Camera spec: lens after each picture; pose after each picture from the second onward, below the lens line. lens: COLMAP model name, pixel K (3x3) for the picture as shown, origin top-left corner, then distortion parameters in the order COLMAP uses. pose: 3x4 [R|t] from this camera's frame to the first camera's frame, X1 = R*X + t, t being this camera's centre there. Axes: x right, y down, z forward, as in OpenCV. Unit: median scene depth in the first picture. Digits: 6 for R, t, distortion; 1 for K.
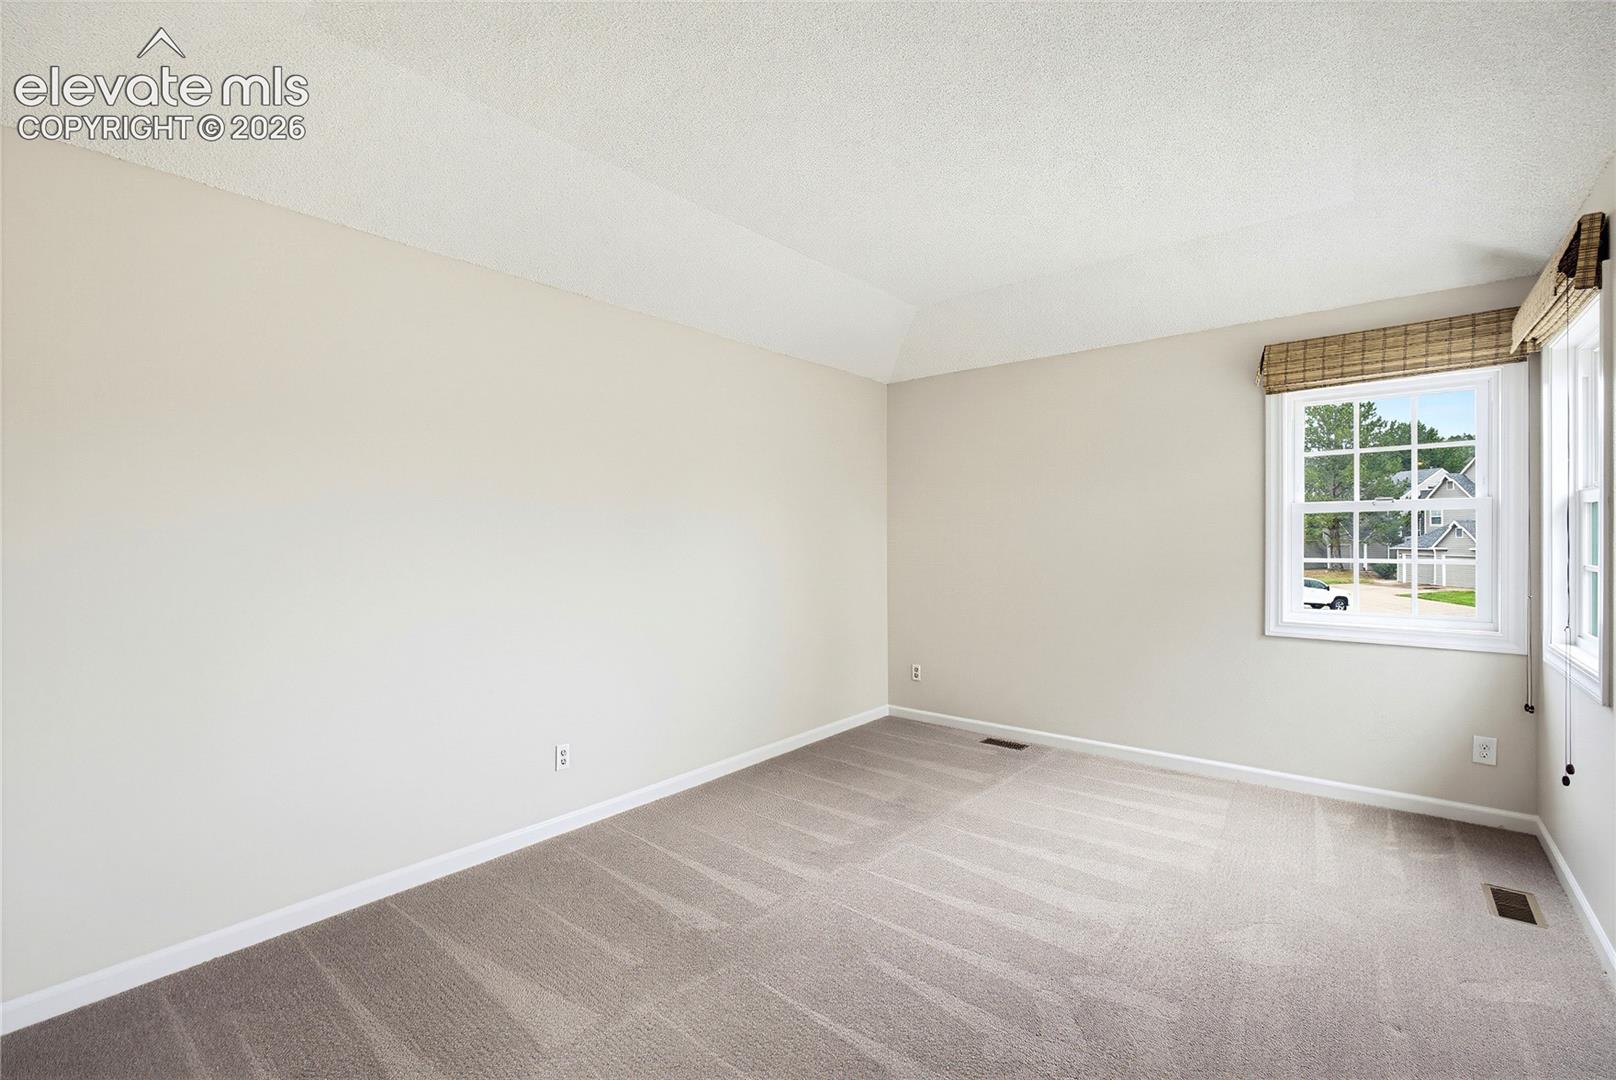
lens RADIAL K [[682.7, 0, 803.3], [0, 682.7, 539.8], [0, 0, 1]] dist [-0.027304, 0.006747]
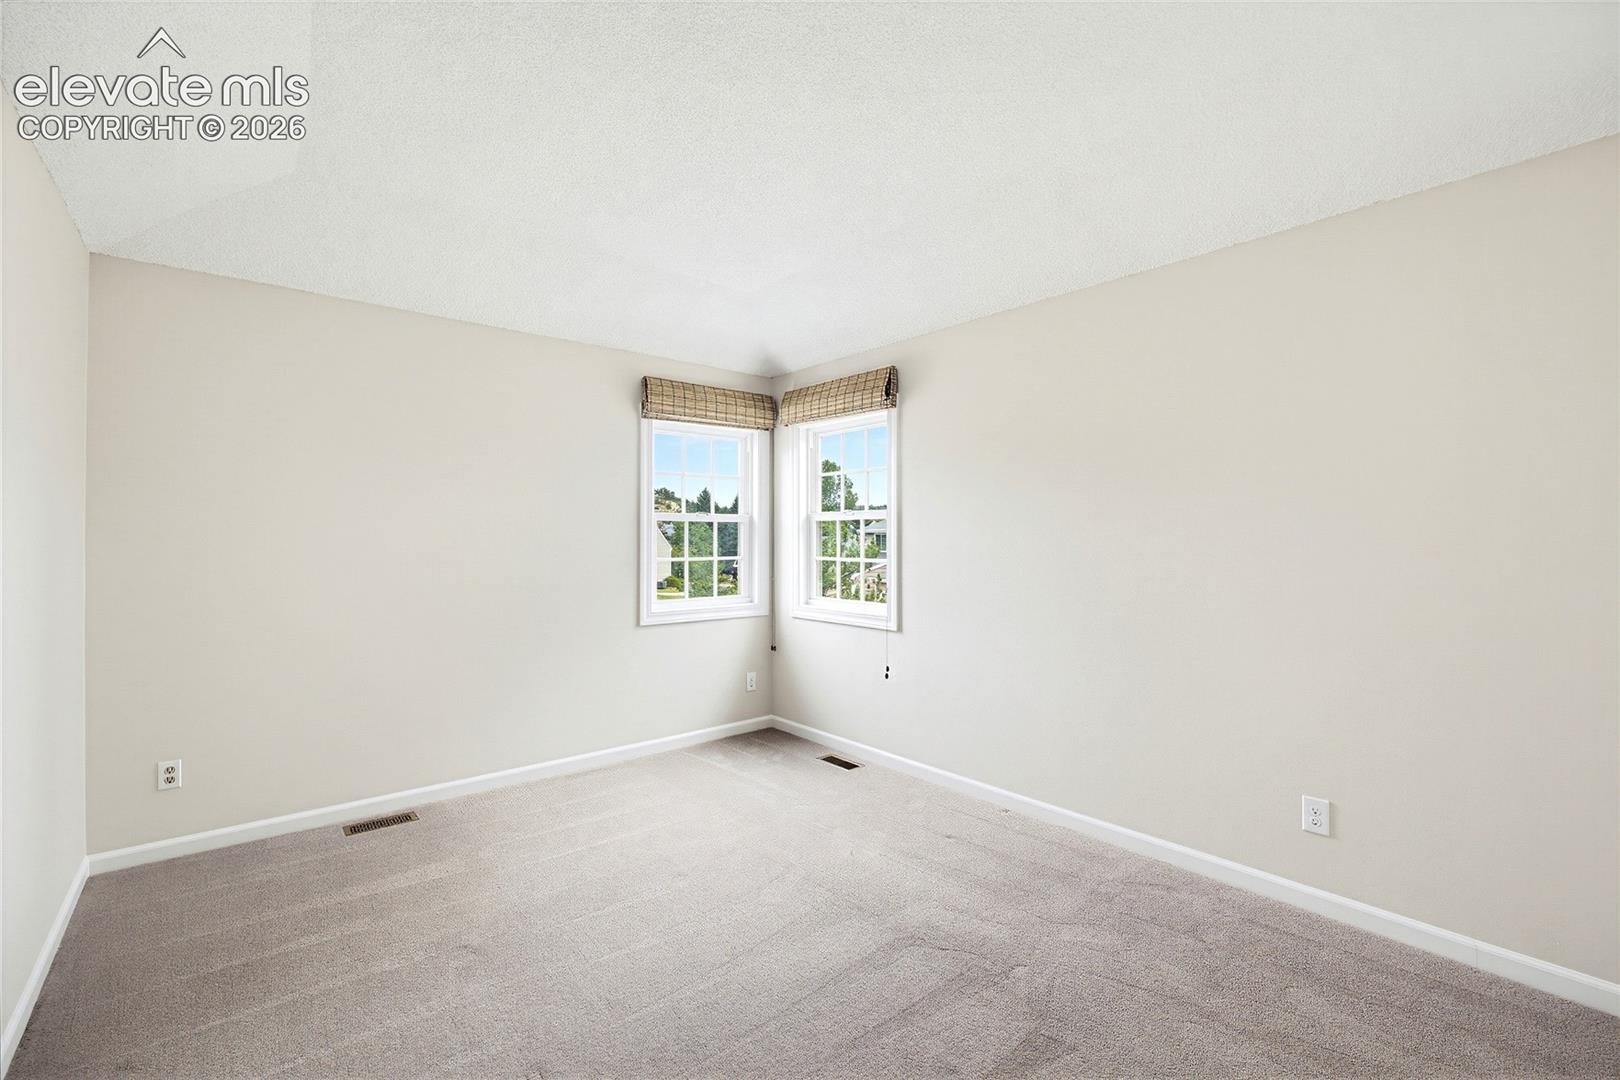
lens RADIAL K [[684.4, 0, 801.7], [0, 684.4, 532.8], [0, 0, 1]] dist [-0.027304, 0.006747]
pose [[0.168477, 0.016042, 0.985575, -0.438135], [0.001414, 0.999863, -0.016516, 0.002724], [-0.985705, 0.004176, 0.168431, 0.553758]]
